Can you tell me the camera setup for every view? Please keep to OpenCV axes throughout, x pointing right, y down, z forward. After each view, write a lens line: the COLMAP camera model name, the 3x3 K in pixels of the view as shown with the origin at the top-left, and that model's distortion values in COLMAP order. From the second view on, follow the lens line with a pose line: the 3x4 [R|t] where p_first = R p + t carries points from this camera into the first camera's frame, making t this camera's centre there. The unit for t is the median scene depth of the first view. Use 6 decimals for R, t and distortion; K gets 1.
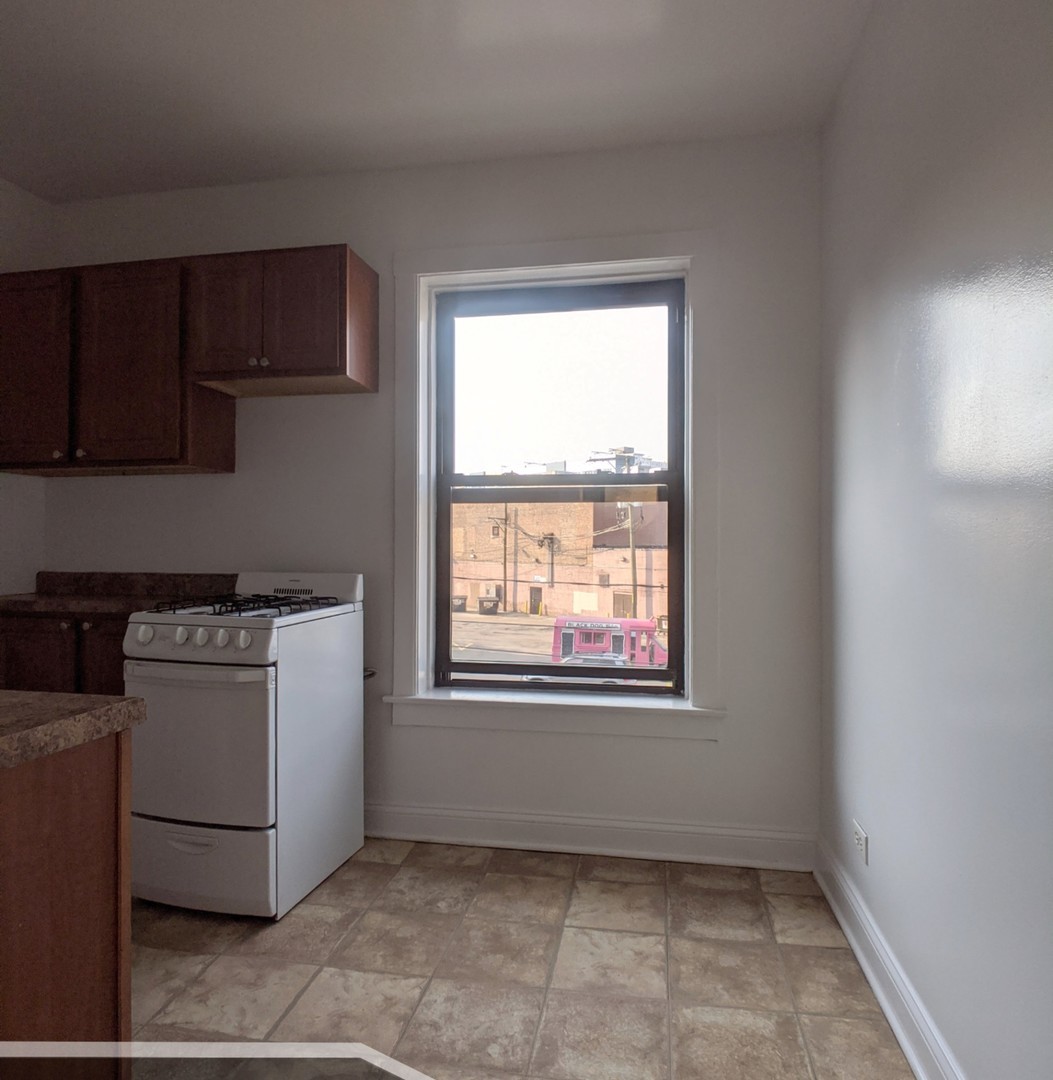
lens RADIAL K [[711.4, 0, 533.1], [0, 711.4, 539.1], [0, 0, 1]] dist [-0.018050, -0.002857]
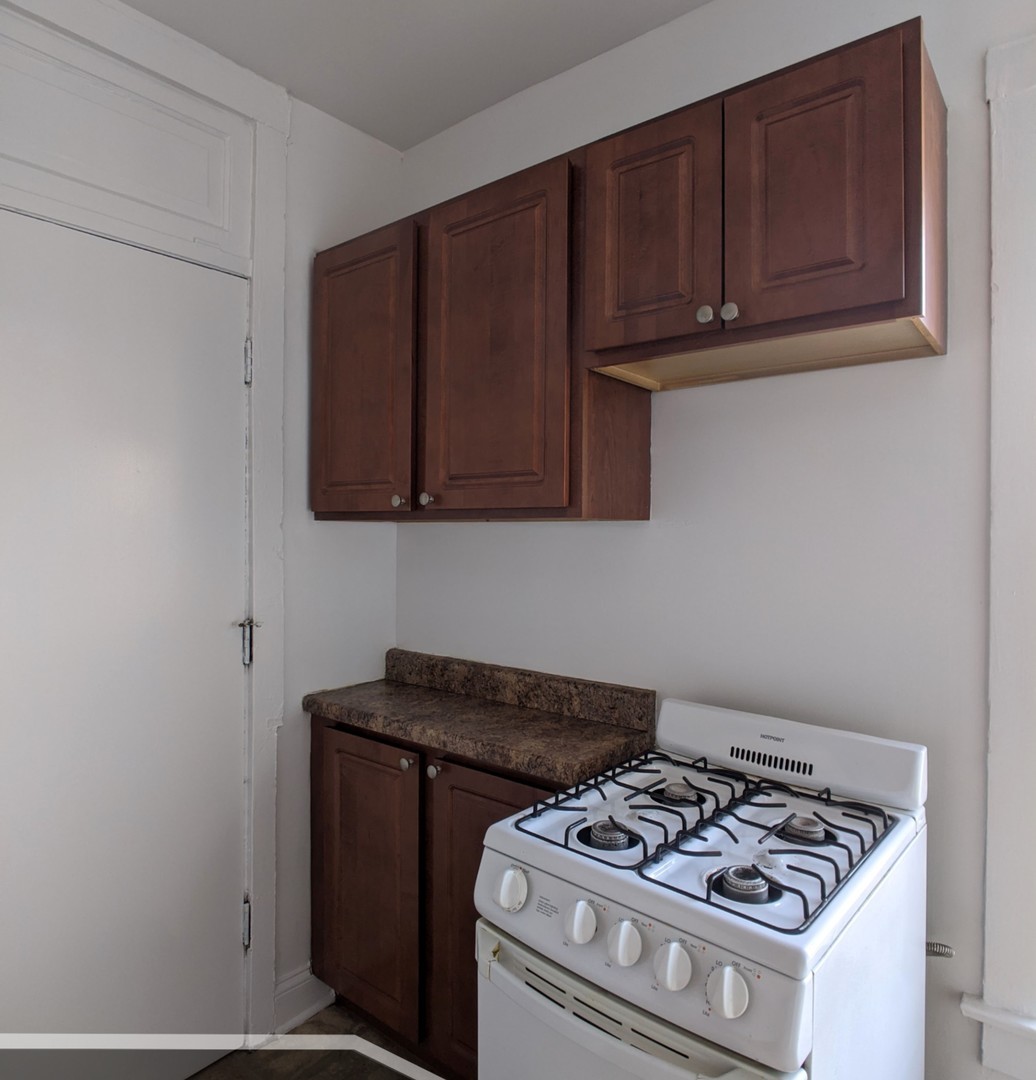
lens RADIAL K [[705.2, 0, 522.4], [0, 705.2, 535.0], [0, 0, 1]] dist [-0.032556, -0.001588]
pose [[0.879711, 0.004101, -0.475491, -0.252716], [-0.001175, 0.999979, 0.006451, -0.090783], [0.475507, -0.005116, 0.879697, 0.466077]]
